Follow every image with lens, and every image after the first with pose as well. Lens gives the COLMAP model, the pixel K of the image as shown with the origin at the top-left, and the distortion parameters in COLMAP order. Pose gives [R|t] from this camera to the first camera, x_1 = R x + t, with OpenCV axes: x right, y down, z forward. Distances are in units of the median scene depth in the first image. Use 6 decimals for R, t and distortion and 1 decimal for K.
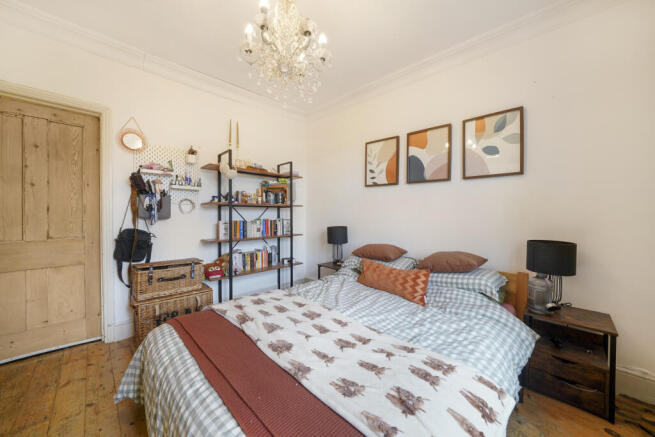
lens RADIAL K [[242.7, 0, 325.8], [0, 242.7, 215.0], [0, 0, 1]] dist [-0.002571, -0.000027]
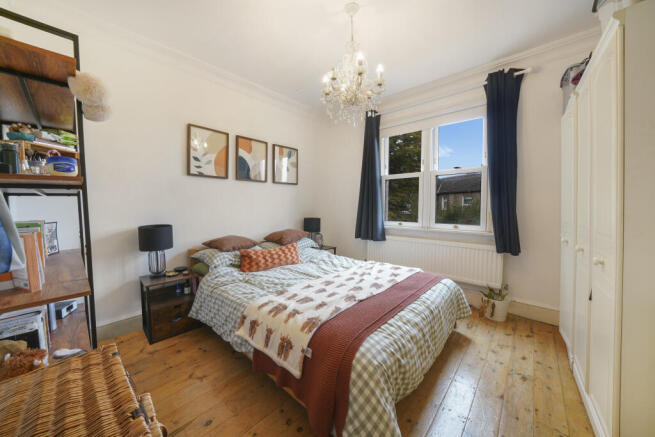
lens RADIAL K [[232.3, 0, 328.4], [0, 232.3, 214.8], [0, 0, 1]] dist [-0.000564, -0.000027]
pose [[-0.066033, -0.045828, 0.996764, -0.735709], [0.021706, 0.998642, 0.047352, -0.006713], [-0.997581, 0.024763, -0.064949, 0.611795]]
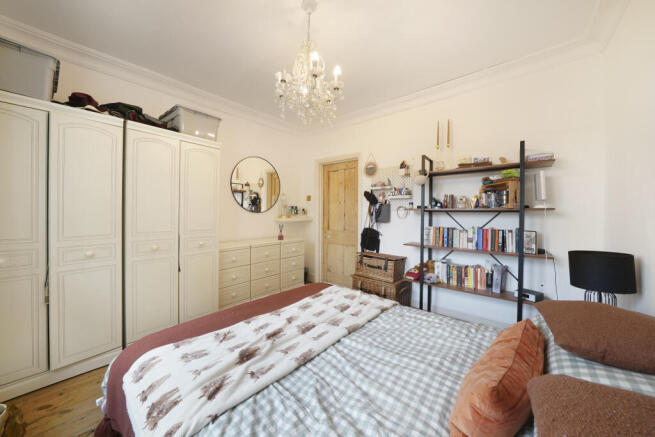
lens RADIAL K [[241.2, 0, 326.4], [0, 241.2, 215.9], [0, 0, 1]] dist [-0.017095, -0.000033]
pose [[0.053283, 0.007447, -0.998552, 0.536686], [-0.017674, 0.999823, 0.006513, -0.018391], [0.998423, 0.017301, 0.053405, 0.521426]]
